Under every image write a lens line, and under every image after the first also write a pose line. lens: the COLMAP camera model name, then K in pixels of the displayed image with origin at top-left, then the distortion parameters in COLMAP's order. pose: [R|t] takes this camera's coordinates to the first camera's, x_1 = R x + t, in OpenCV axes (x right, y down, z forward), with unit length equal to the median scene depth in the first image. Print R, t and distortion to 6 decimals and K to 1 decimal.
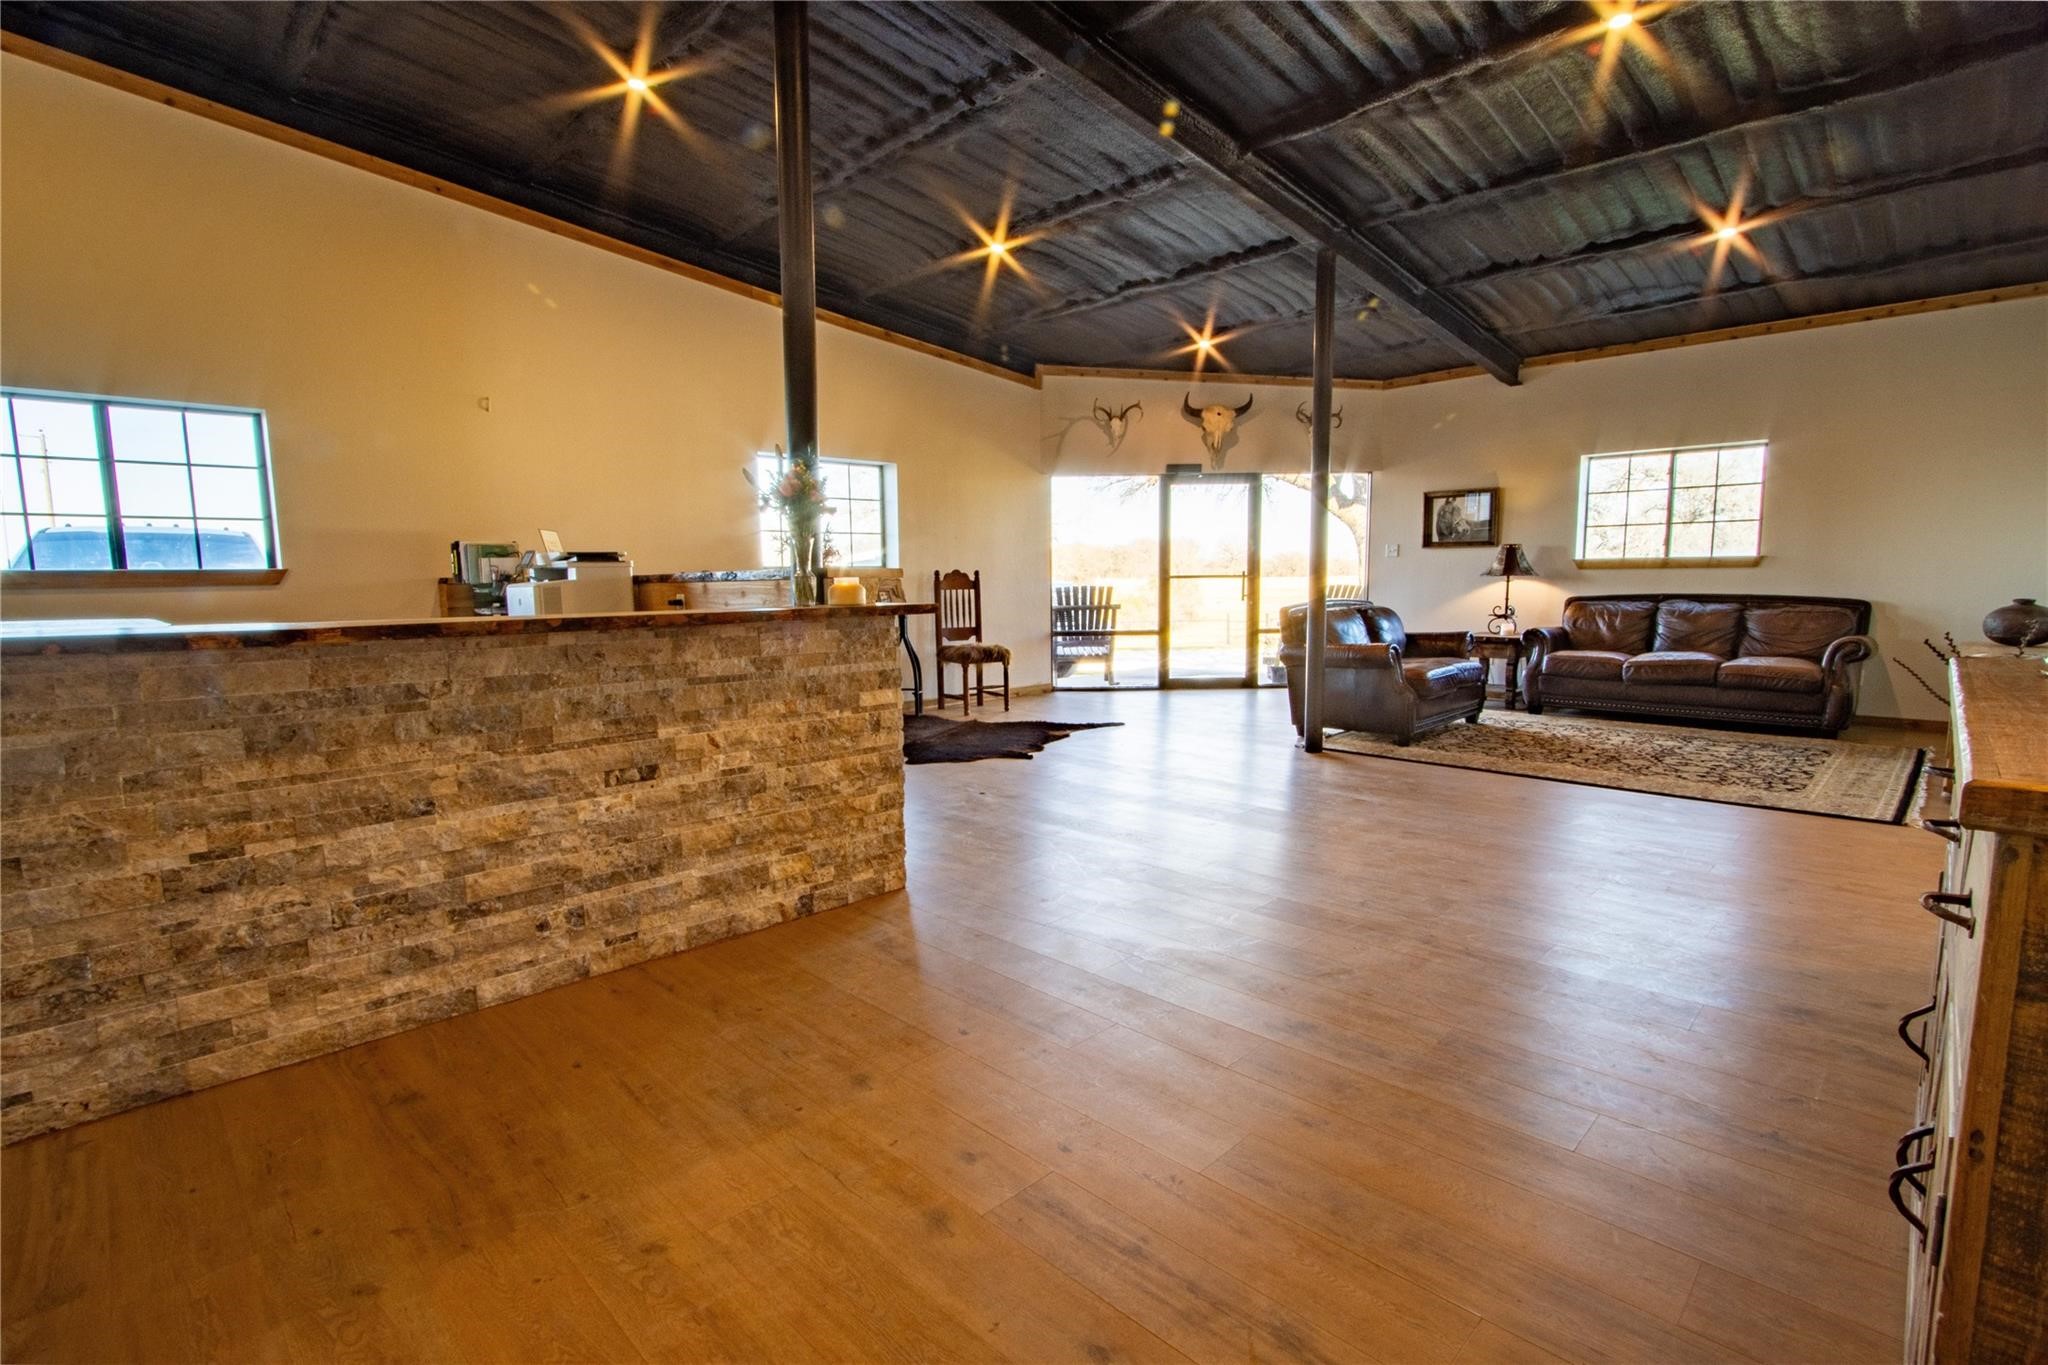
lens RADIAL K [[941.4, 0, 1024.0], [0, 941.4, 682.5], [0, 0, 1]] dist [-0.011034, -0.000159]
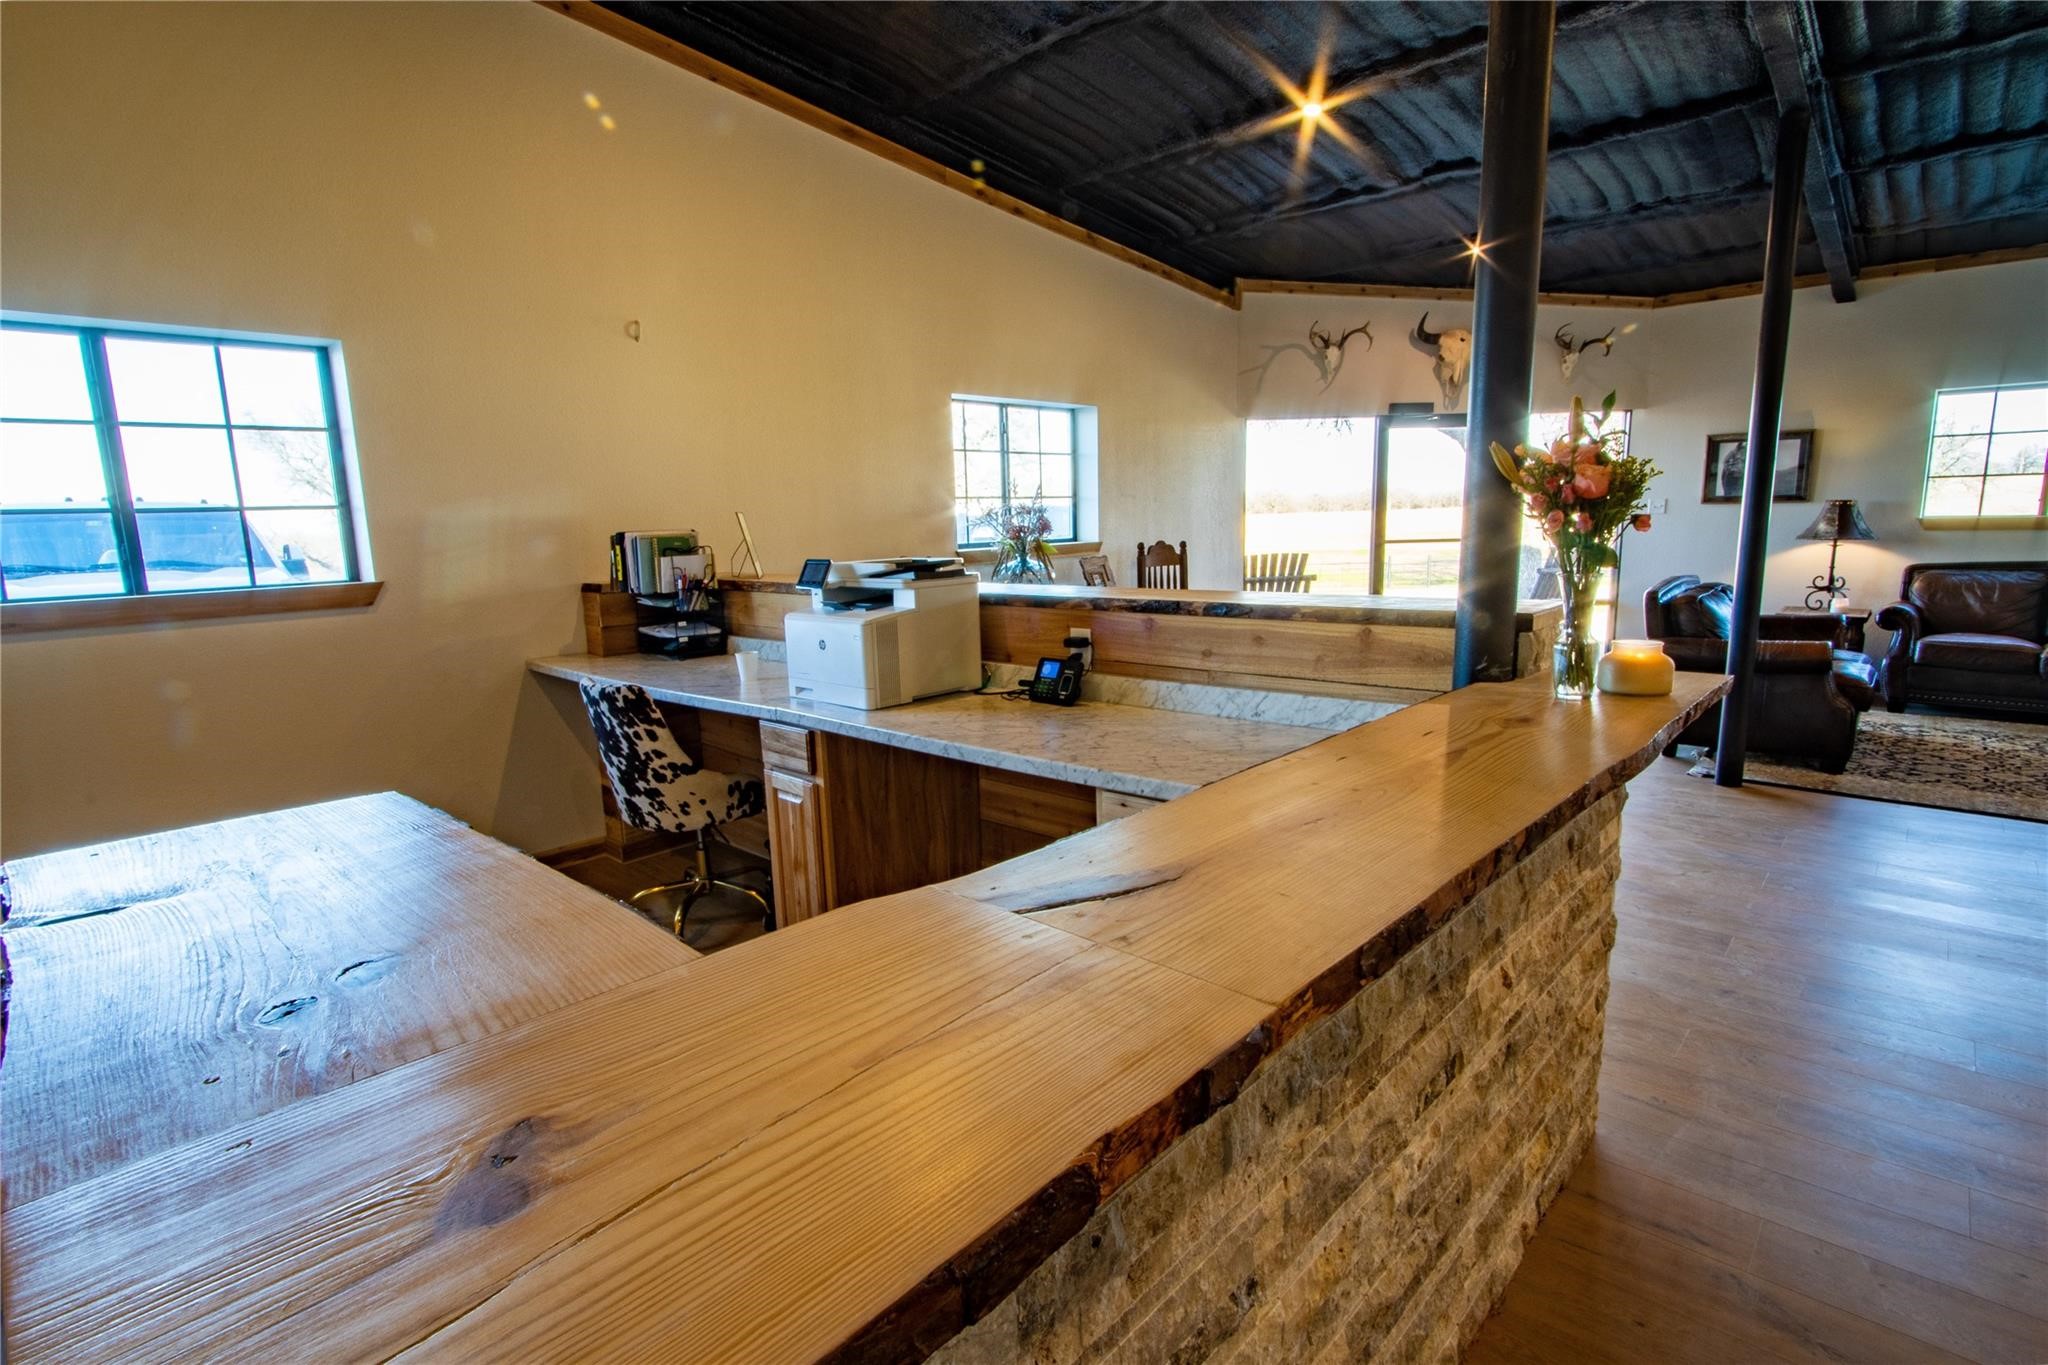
lens RADIAL K [[979.0, 0, 1024.0], [0, 979.0, 682.5], [0, 0, 1]] dist [-0.012941, -0.000233]
pose [[0.999057, -0.021816, 0.037538, -0.236695], [0.019686, 0.998225, 0.056211, -0.052729], [-0.038697, -0.055419, 0.997713, 0.185956]]
